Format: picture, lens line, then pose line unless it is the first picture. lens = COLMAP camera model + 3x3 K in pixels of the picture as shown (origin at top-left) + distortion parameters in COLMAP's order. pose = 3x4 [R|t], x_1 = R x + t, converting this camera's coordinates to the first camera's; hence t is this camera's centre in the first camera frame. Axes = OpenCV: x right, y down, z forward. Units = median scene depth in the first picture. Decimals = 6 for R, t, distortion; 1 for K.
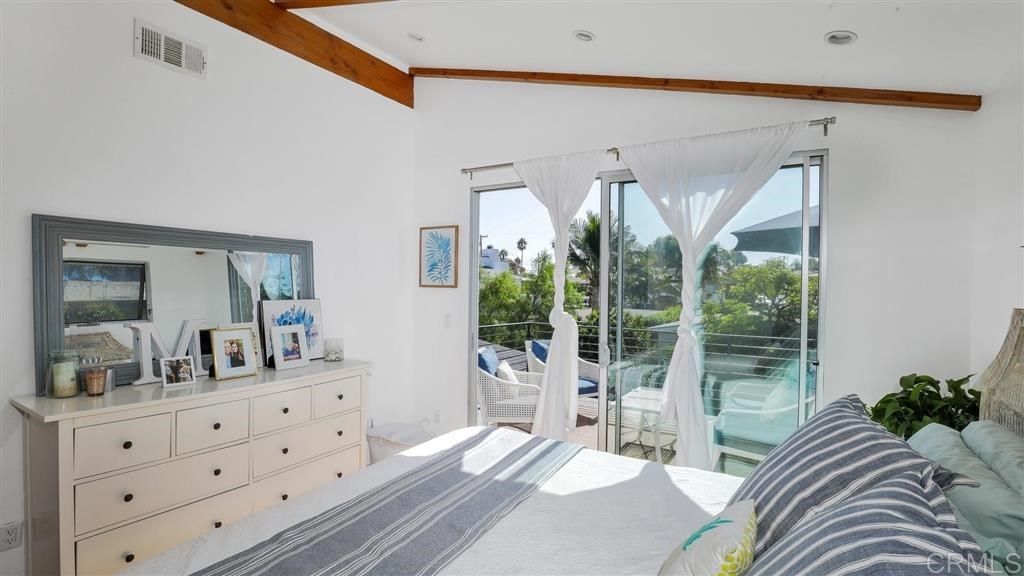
lens RADIAL K [[487.1, 0, 512.6], [0, 487.1, 289.7], [0, 0, 1]] dist [-0.003055, -0.000420]
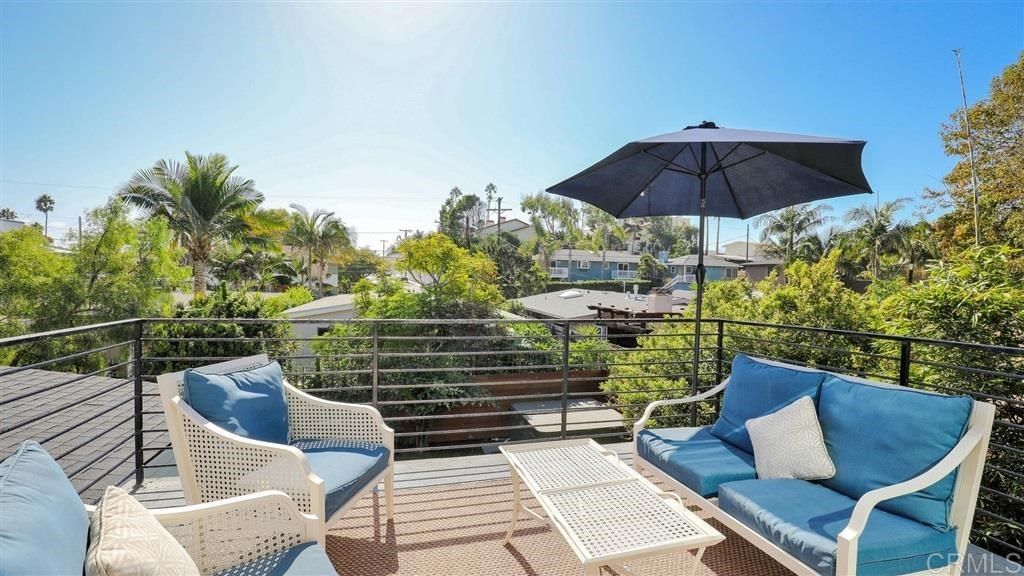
lens RADIAL K [[487.1, 0, 510.8], [0, 487.1, 289.4], [0, 0, 1]] dist [-0.003055, -0.000420]
pose [[0.707102, -0.019485, 0.706843, -0.009845], [-0.005406, 0.999442, 0.032958, 0.008188], [-0.707091, -0.027126, 0.706602, 0.149402]]
